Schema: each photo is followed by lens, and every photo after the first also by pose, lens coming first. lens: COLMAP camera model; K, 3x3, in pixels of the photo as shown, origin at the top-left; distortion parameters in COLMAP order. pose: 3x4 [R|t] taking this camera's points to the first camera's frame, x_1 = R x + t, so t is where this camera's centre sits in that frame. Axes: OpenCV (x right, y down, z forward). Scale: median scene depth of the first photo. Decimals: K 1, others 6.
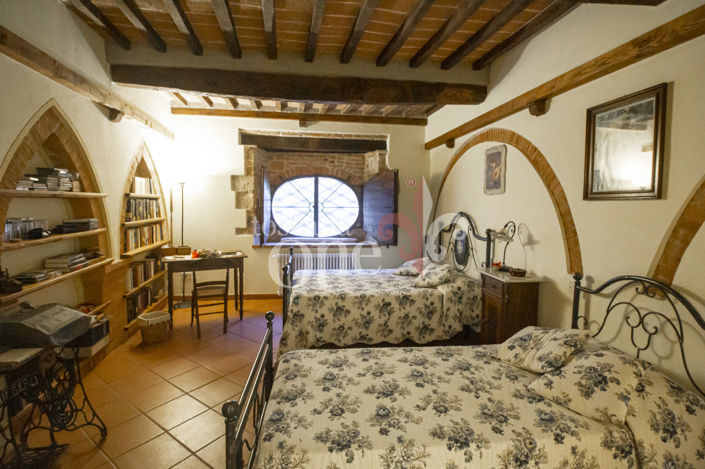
lens RADIAL K [[324.0, 0, 353.7], [0, 324.0, 232.5], [0, 0, 1]] dist [0.002001, -0.011975]
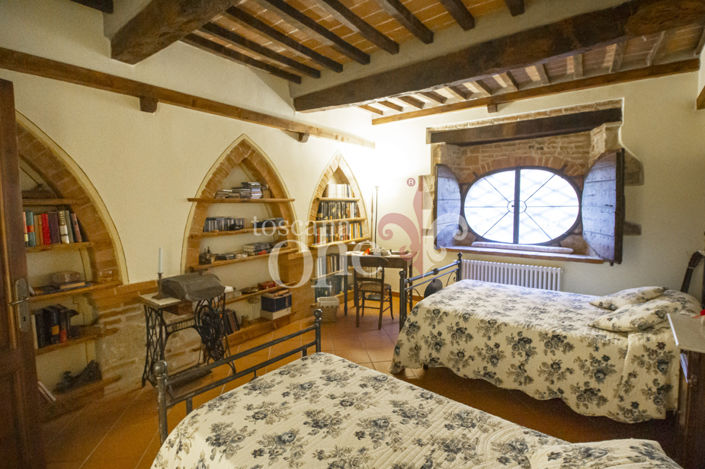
lens RADIAL K [[339.6, 0, 352.7], [0, 339.6, 232.2], [0, 0, 1]] dist [0.002223, -0.013017]
pose [[0.709560, 0.039902, -0.703514, 0.302279], [-0.043386, 0.998975, 0.012901, -0.010759], [0.703308, 0.021369, 0.710564, 0.159658]]
